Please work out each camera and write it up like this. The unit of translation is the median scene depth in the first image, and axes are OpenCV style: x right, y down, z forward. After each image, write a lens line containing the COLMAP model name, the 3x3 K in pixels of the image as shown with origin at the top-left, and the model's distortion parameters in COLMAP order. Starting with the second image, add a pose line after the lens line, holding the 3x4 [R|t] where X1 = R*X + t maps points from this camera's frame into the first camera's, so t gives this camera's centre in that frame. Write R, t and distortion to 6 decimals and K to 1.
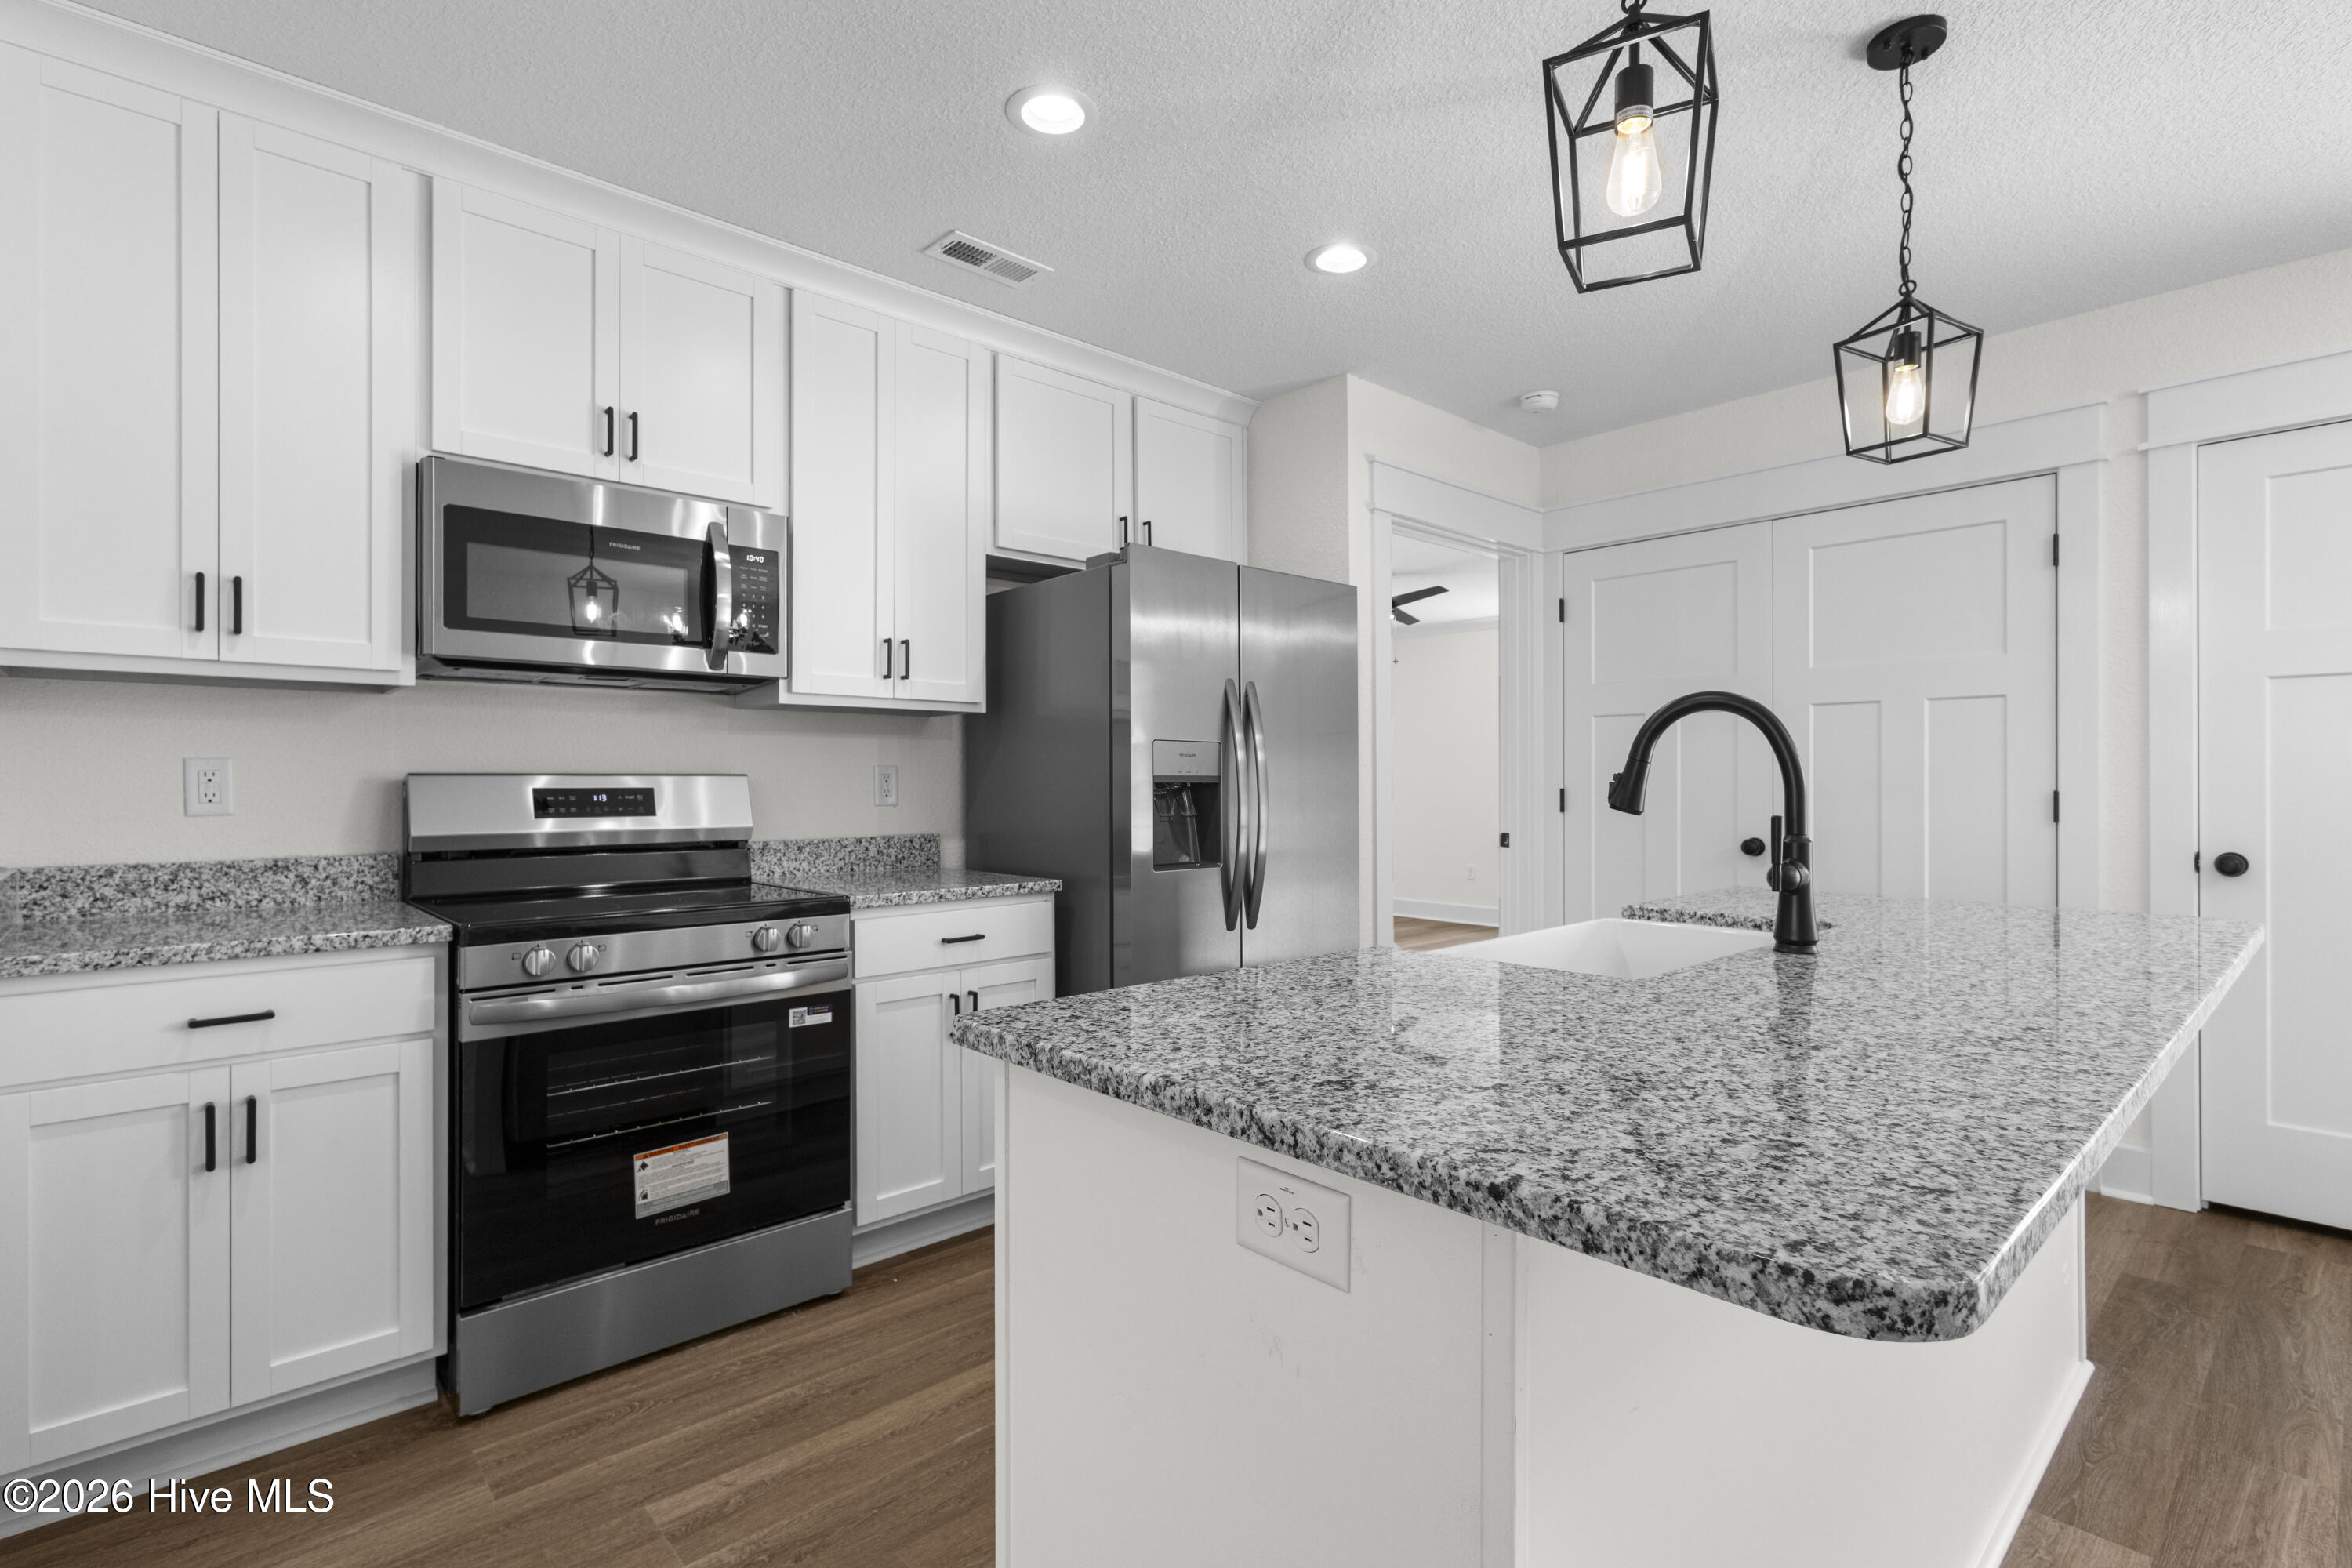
lens RADIAL K [[1100.4, 0, 1168.0], [0, 1100.4, 778.8], [0, 0, 1]] dist [-0.001459, 0.000914]
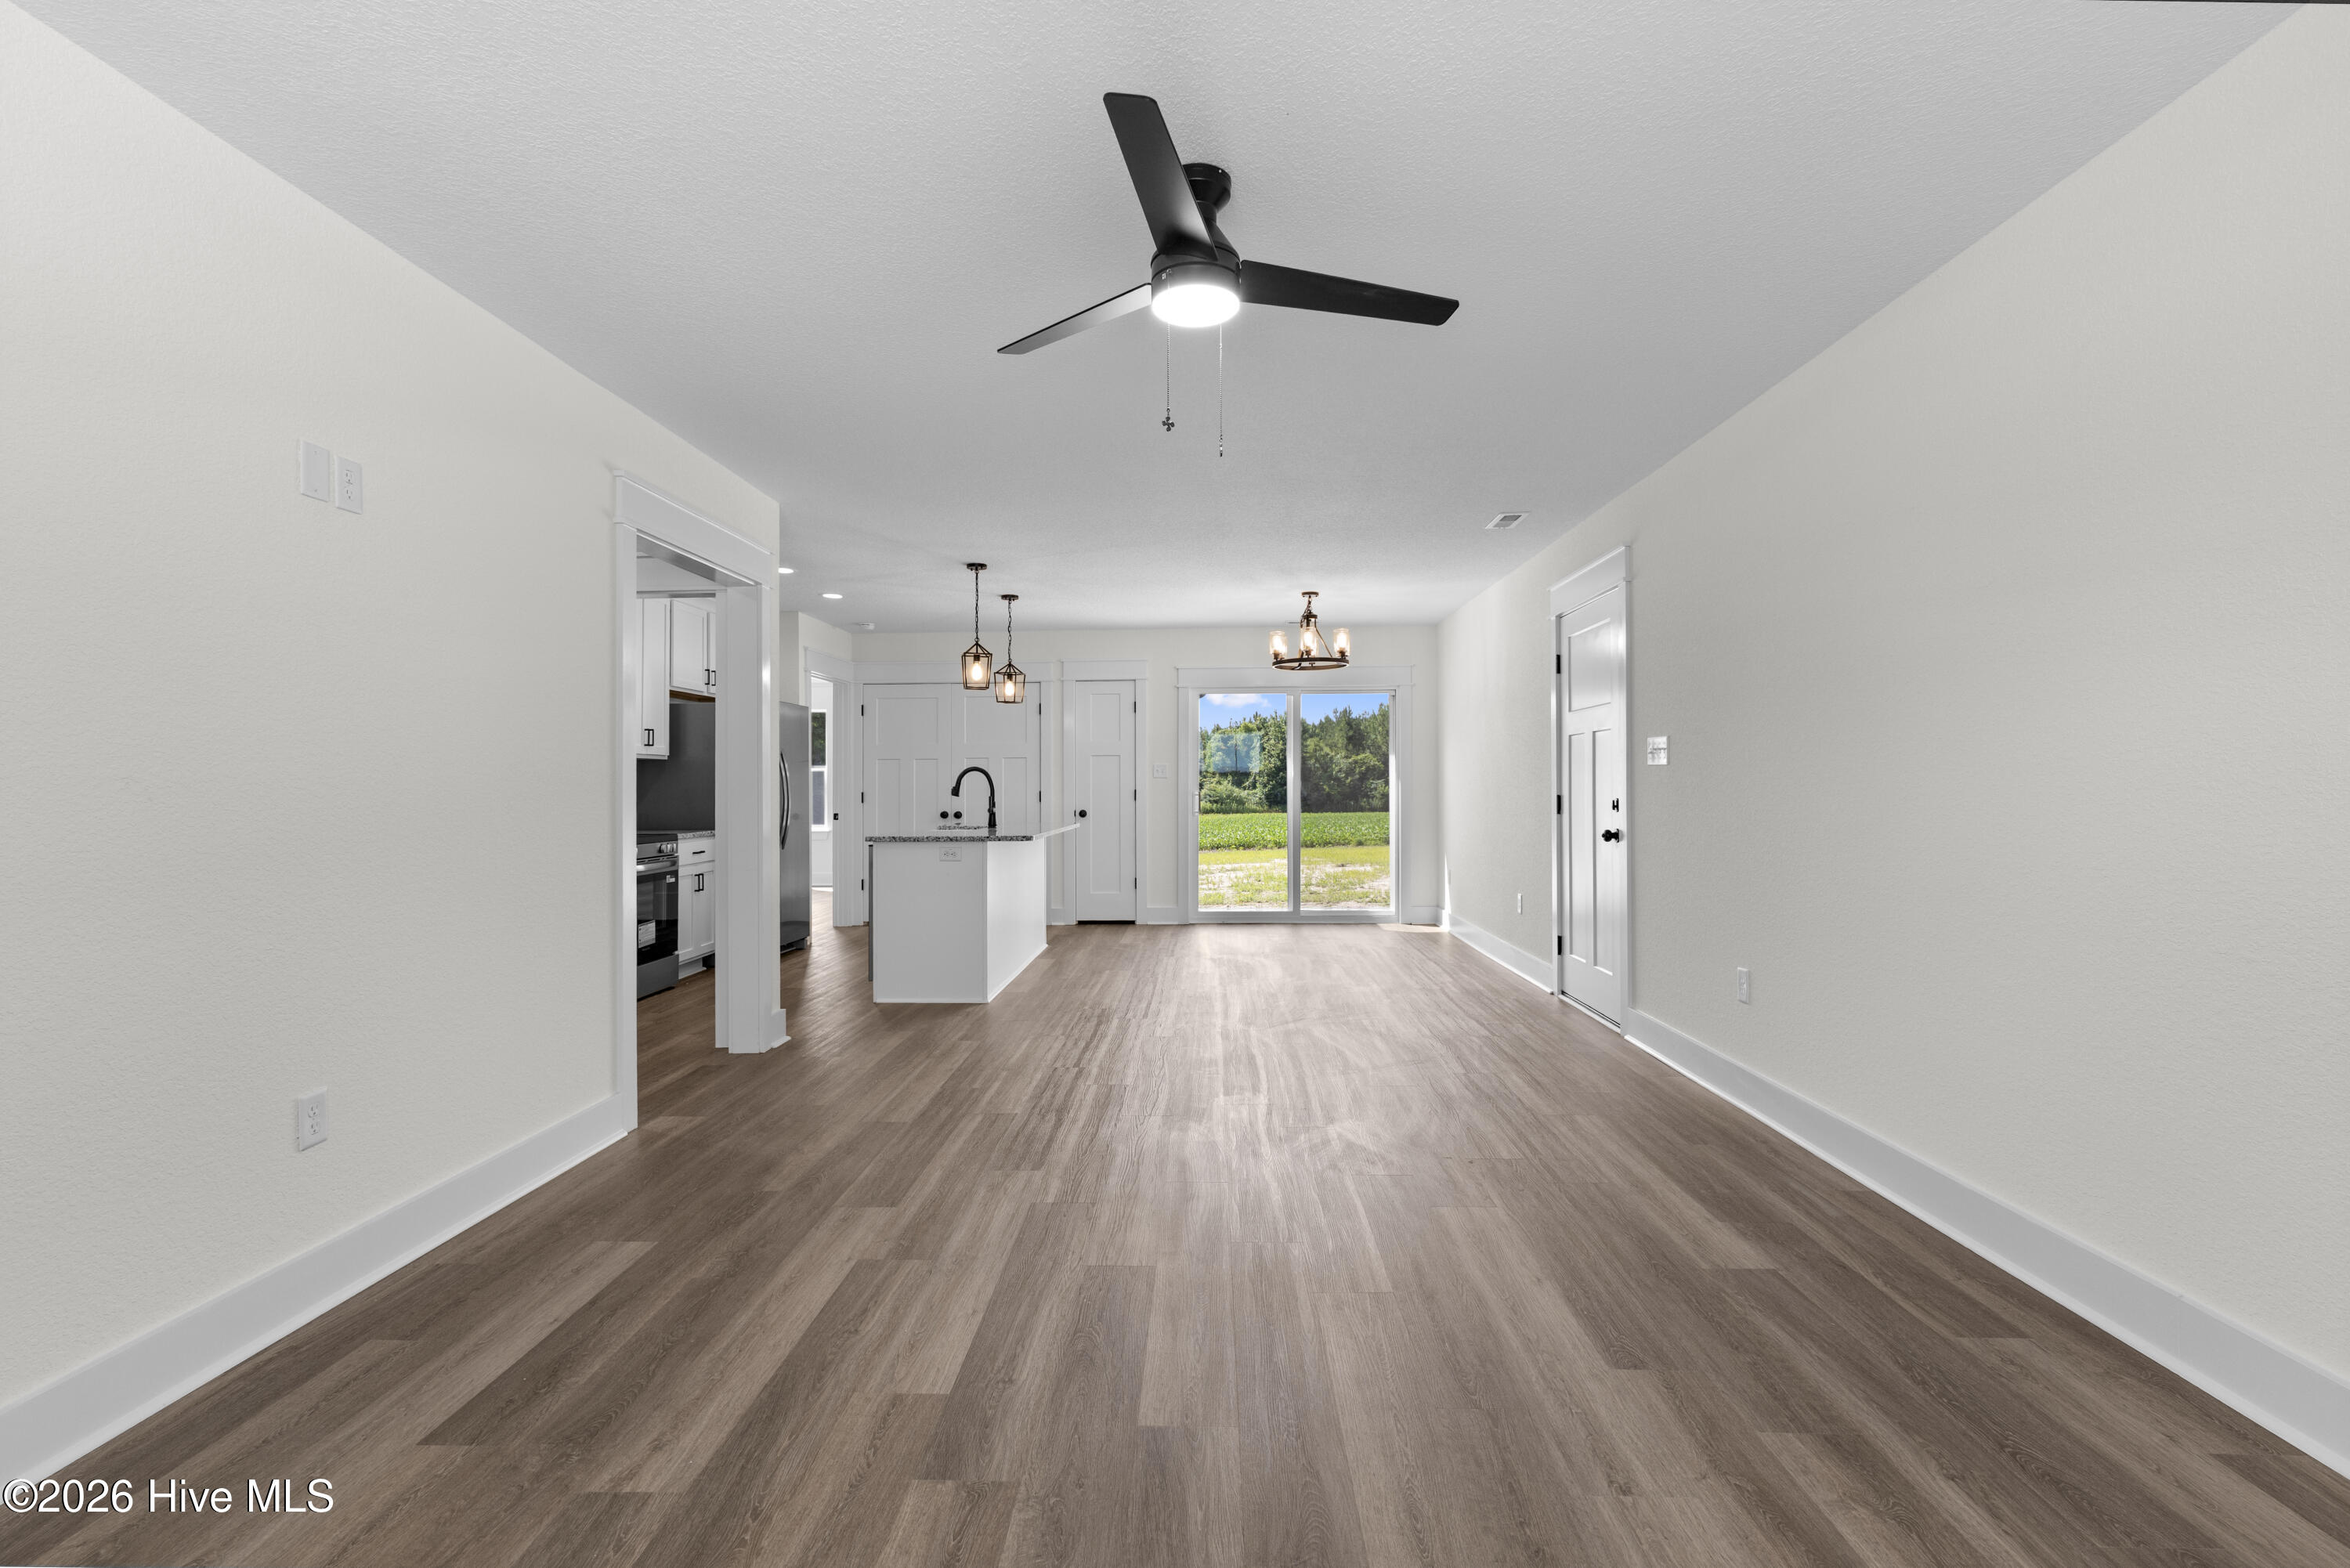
lens RADIAL K [[1111.6, 0, 1170.7], [0, 1111.6, 782.6], [0, 0, 1]] dist [0.002398, -0.000017]
pose [[0.699900, -0.000883, 0.714241, -1.495699], [0.002965, 0.999994, -0.001670, -0.007829], [-0.714235, 0.003287, 0.699898, -1.856820]]
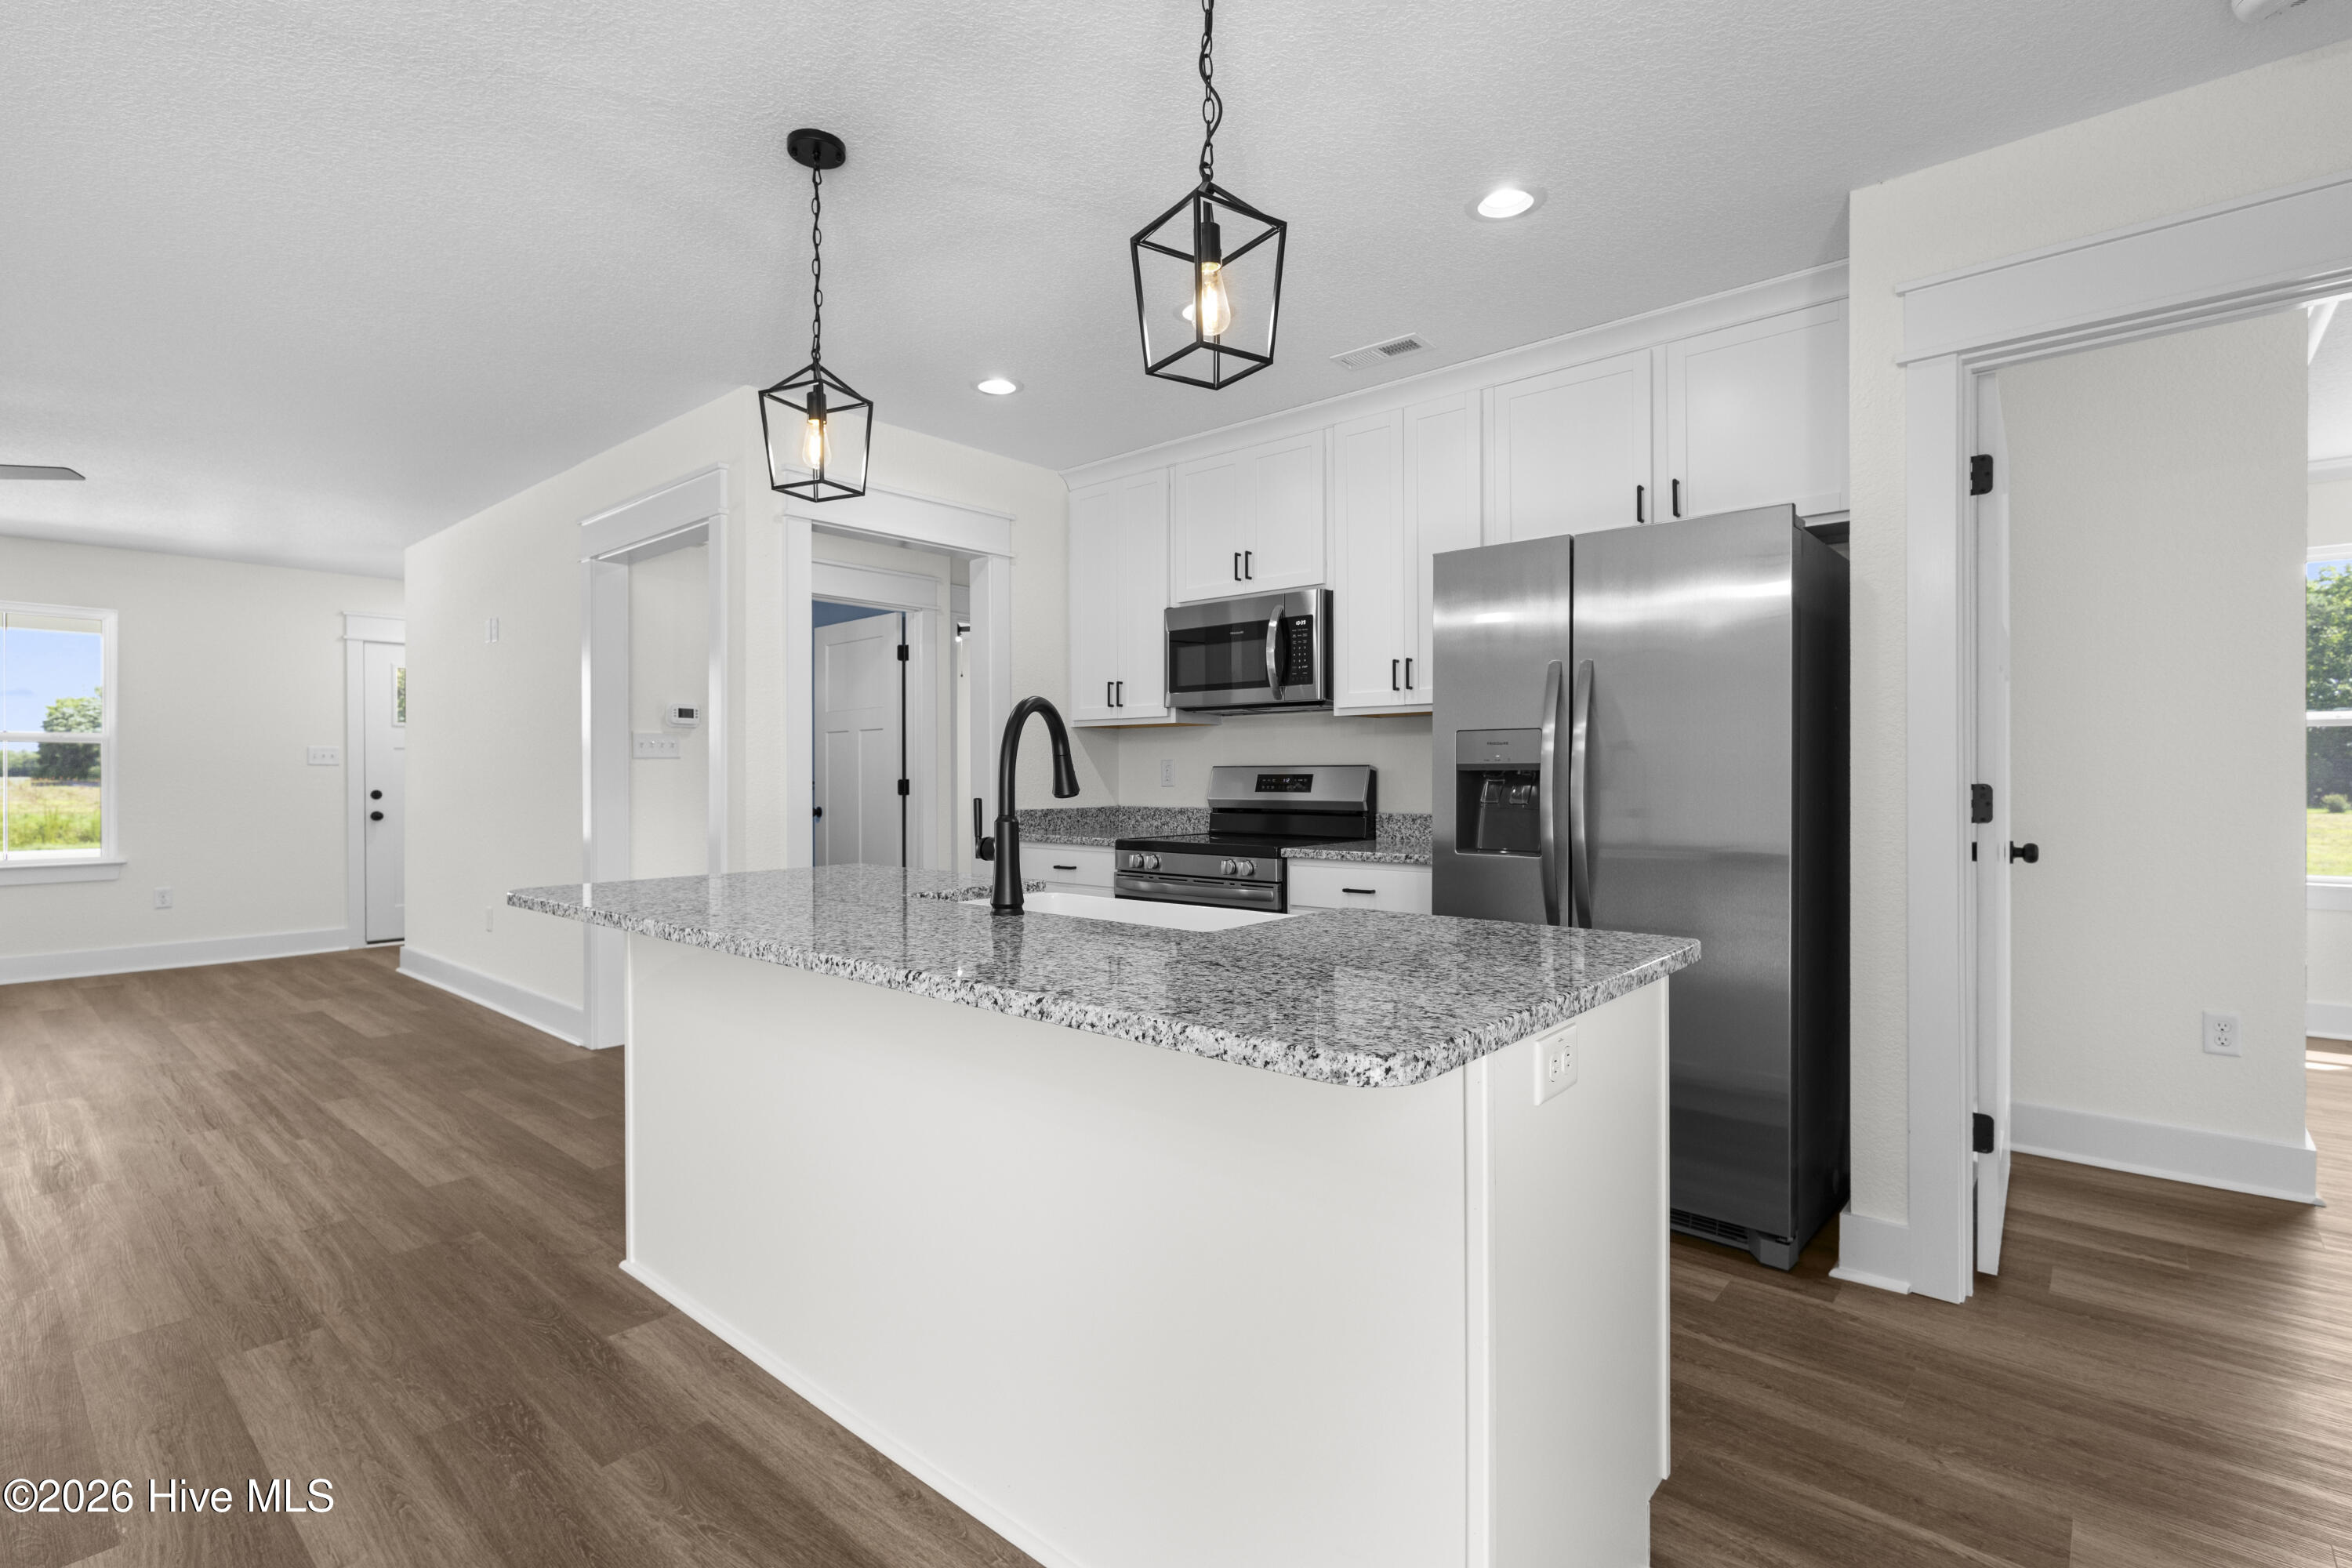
lens RADIAL K [[1100.4, 0, 1168.0], [0, 1100.4, 778.8], [0, 0, 1]] dist [-0.001459, 0.000914]
pose [[0.112451, 0.006384, -0.993637, 1.291620], [0.005424, 0.999961, 0.007038, 0.003061], [0.993642, -0.006181, 0.112412, 0.755847]]
